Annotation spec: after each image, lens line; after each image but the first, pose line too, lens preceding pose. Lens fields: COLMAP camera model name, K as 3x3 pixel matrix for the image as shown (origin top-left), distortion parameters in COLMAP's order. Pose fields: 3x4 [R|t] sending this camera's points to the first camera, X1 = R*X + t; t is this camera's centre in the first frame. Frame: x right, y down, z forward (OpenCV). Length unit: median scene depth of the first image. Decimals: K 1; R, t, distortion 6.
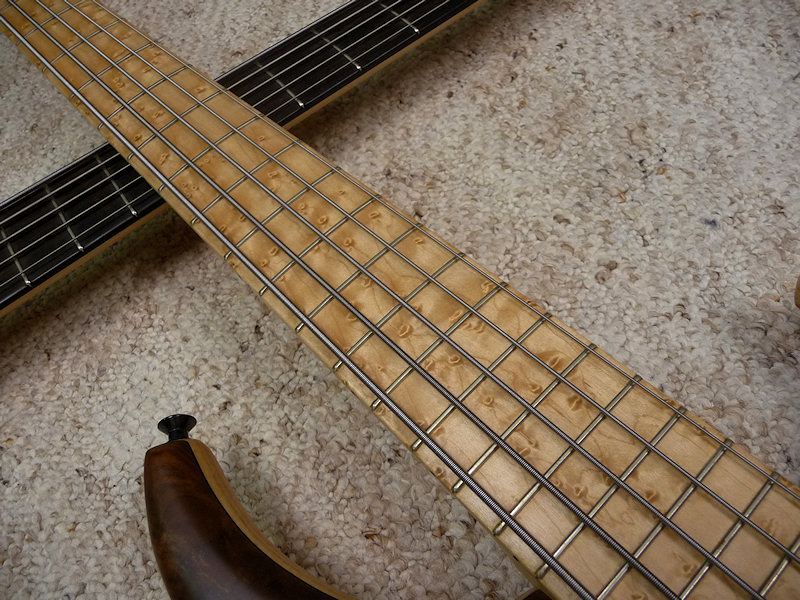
lens RADIAL K [[600.0, 0, 400.0], [0, 600.0, 300.0], [0, 0, 1]] dist [-0.055876, 0.012496]
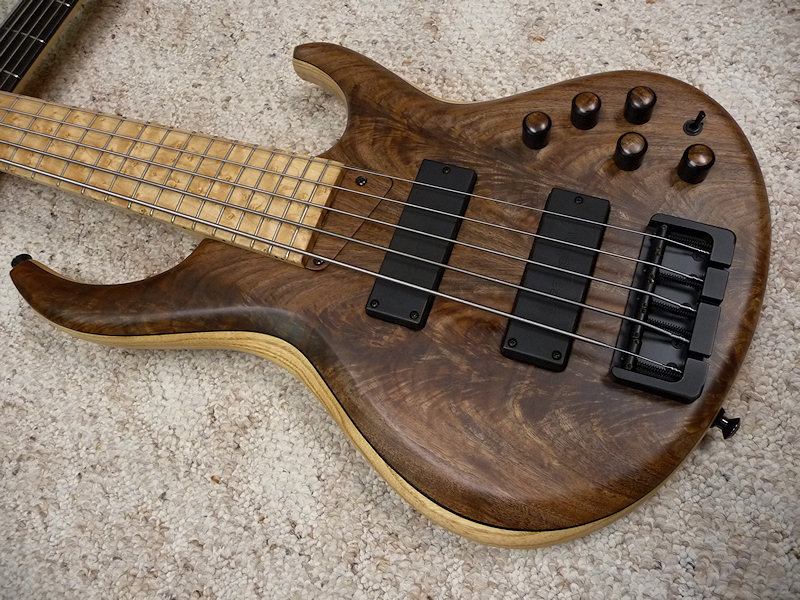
lens RADIAL K [[600.0, 0, 400.0], [0, 600.0, 300.0], [0, 0, 1]] dist [-0.055876, 0.012496]
pose [[0.896602, -0.410533, 0.166033, 0.283177], [0.385086, 0.907932, 0.165430, 0.400438], [-0.218661, -0.084388, 0.972145, -0.901310]]
